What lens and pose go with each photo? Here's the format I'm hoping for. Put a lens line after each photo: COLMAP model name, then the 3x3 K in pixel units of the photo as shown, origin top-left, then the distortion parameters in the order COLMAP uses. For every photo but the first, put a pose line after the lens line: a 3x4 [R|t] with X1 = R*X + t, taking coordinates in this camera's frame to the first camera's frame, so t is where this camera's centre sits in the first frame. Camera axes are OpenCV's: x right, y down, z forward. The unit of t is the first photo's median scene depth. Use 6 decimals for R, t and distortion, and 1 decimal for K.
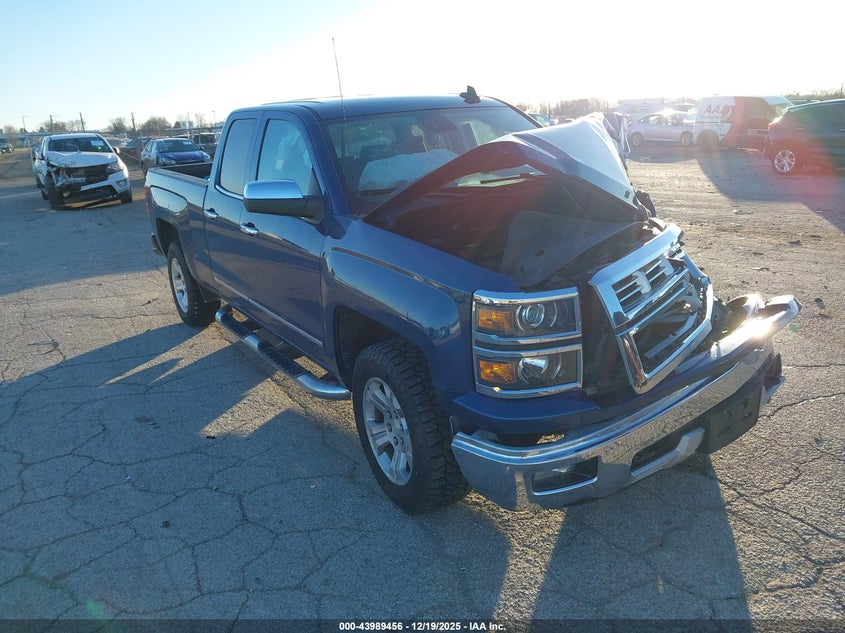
lens RADIAL K [[667.9, 0, 420.6], [0, 667.9, 315.1], [0, 0, 1]] dist [0.010870, -0.000359]
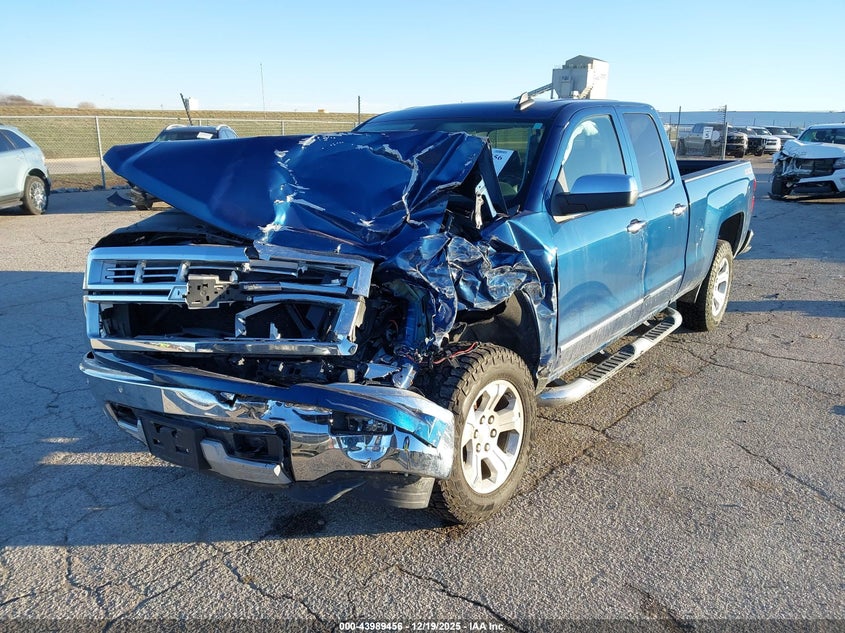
lens RADIAL K [[667.9, 0, 420.5], [0, 667.9, 317.9], [0, 0, 1]] dist [0.010870, -0.000359]
pose [[0.326795, 0.314913, -0.891086, 1.248594], [-0.288602, 0.931069, 0.223202, -0.310811], [0.899952, 0.184228, 0.395154, 0.786351]]
